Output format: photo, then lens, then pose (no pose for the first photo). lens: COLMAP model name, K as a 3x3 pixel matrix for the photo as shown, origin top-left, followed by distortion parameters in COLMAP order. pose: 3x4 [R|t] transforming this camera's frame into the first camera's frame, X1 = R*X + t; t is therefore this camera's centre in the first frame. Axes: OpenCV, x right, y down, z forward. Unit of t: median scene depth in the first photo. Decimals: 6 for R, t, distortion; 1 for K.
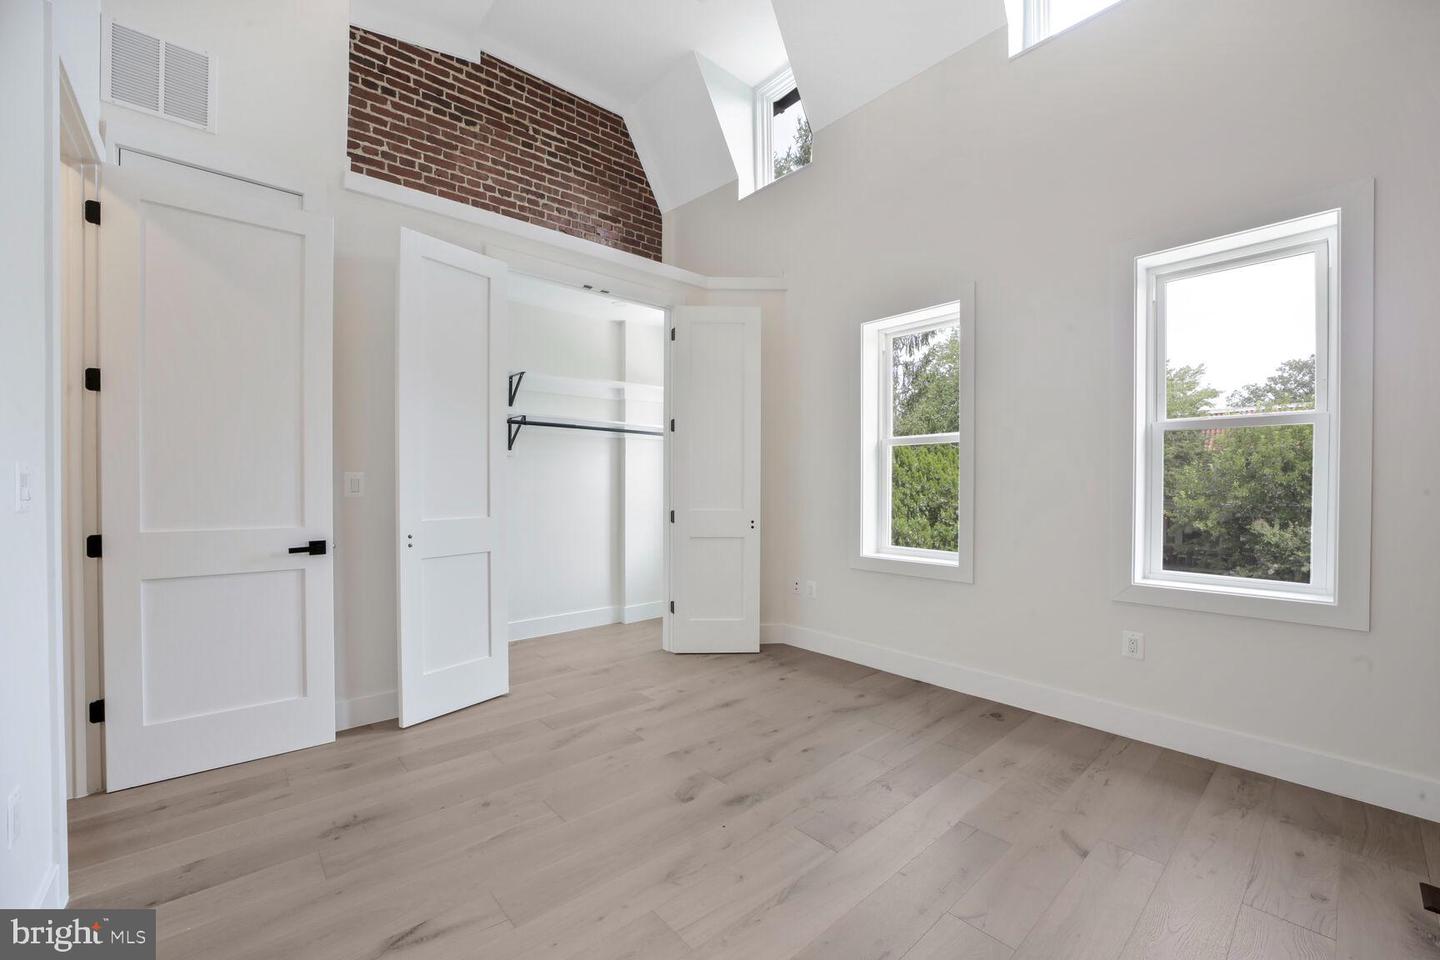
lens RADIAL K [[576.4, 0, 727.1], [0, 576.4, 490.3], [0, 0, 1]] dist [-0.040357, 0.010722]
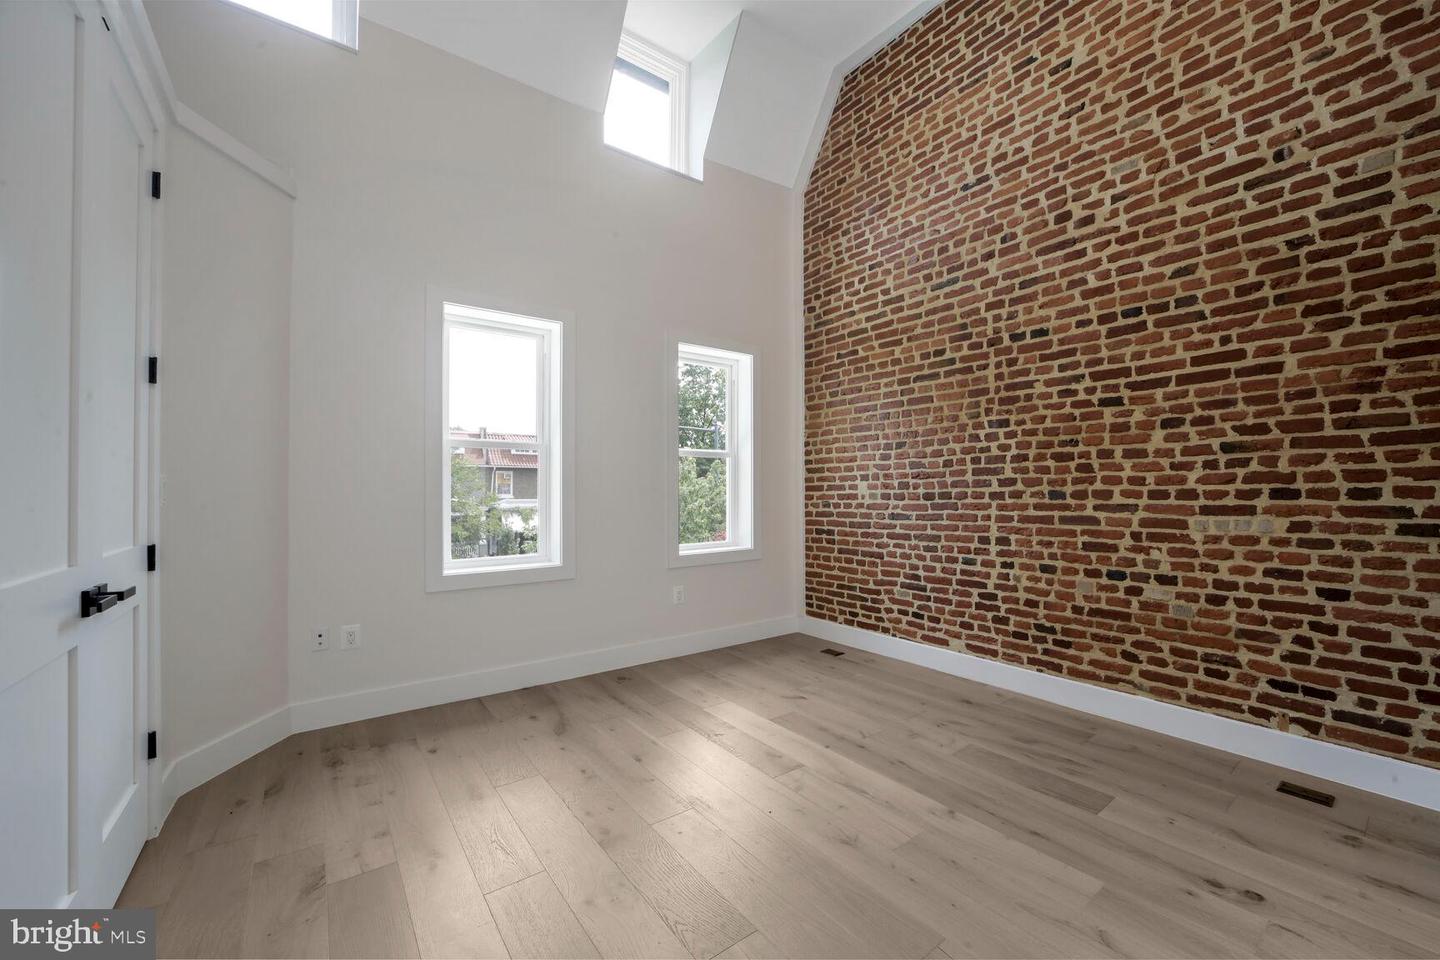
lens RADIAL K [[561.9, 0, 727.4], [0, 561.9, 488.6], [0, 0, 1]] dist [-0.038965, 0.009677]
pose [[0.078733, 0.005341, 0.996881, -0.517399], [0.010950, 0.999921, -0.006222, -0.002777], [-0.996836, 0.011406, 0.078668, 0.488322]]
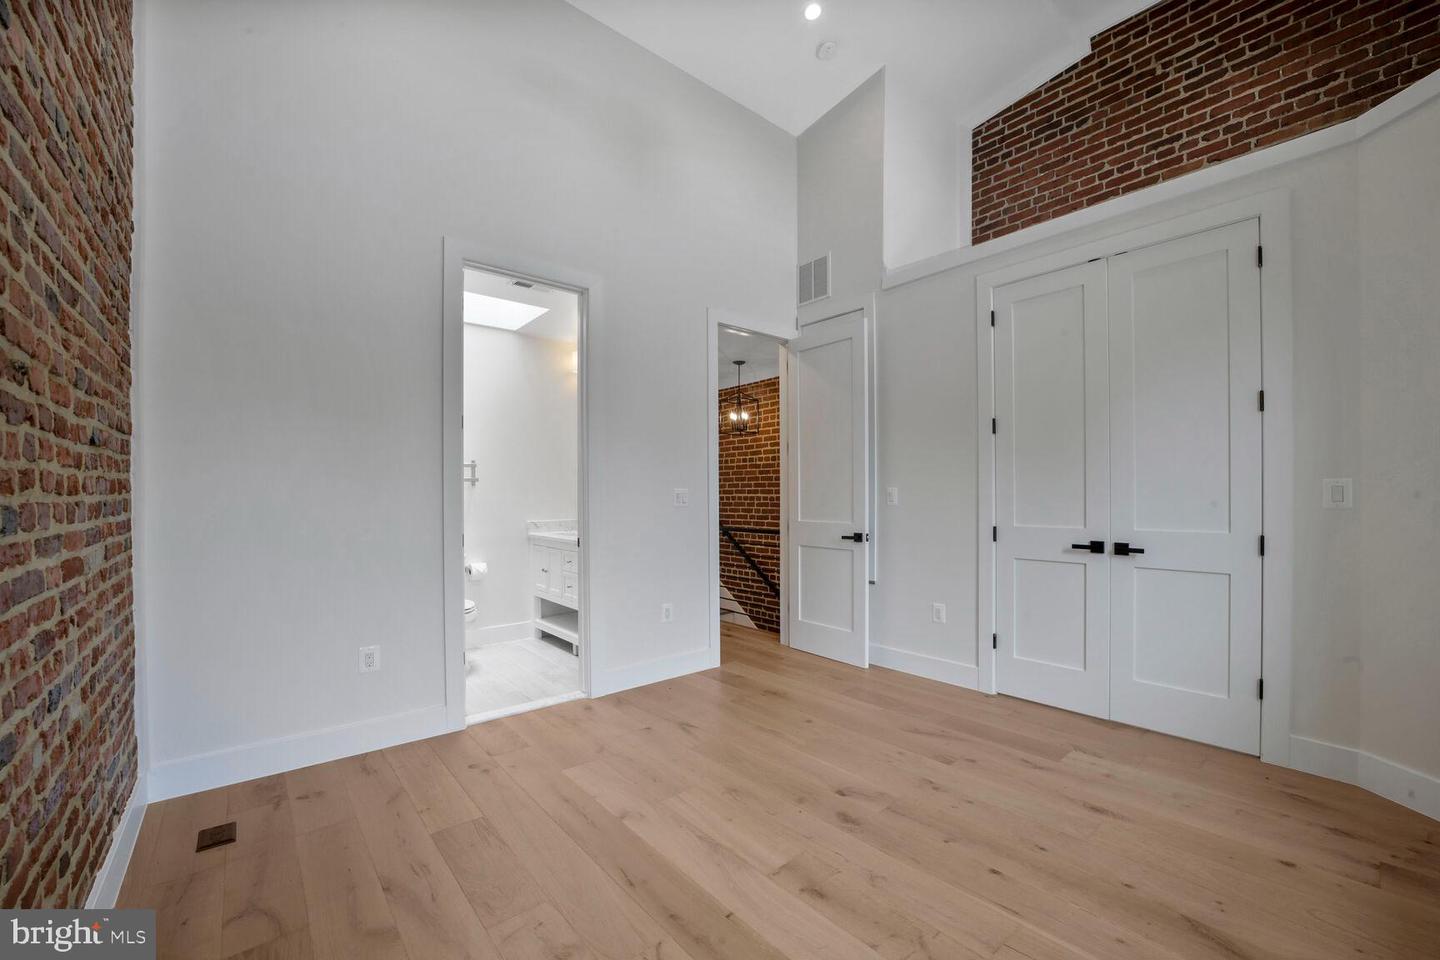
lens RADIAL K [[571.2, 0, 739.0], [0, 571.2, 496.9], [0, 0, 1]] dist [-0.037709, 0.009888]
pose [[0.000996, 0.000725, -0.999999, 0.526688], [-0.005245, 0.999986, 0.000720, -0.004964], [0.999986, 0.005244, 0.000999, 0.431756]]
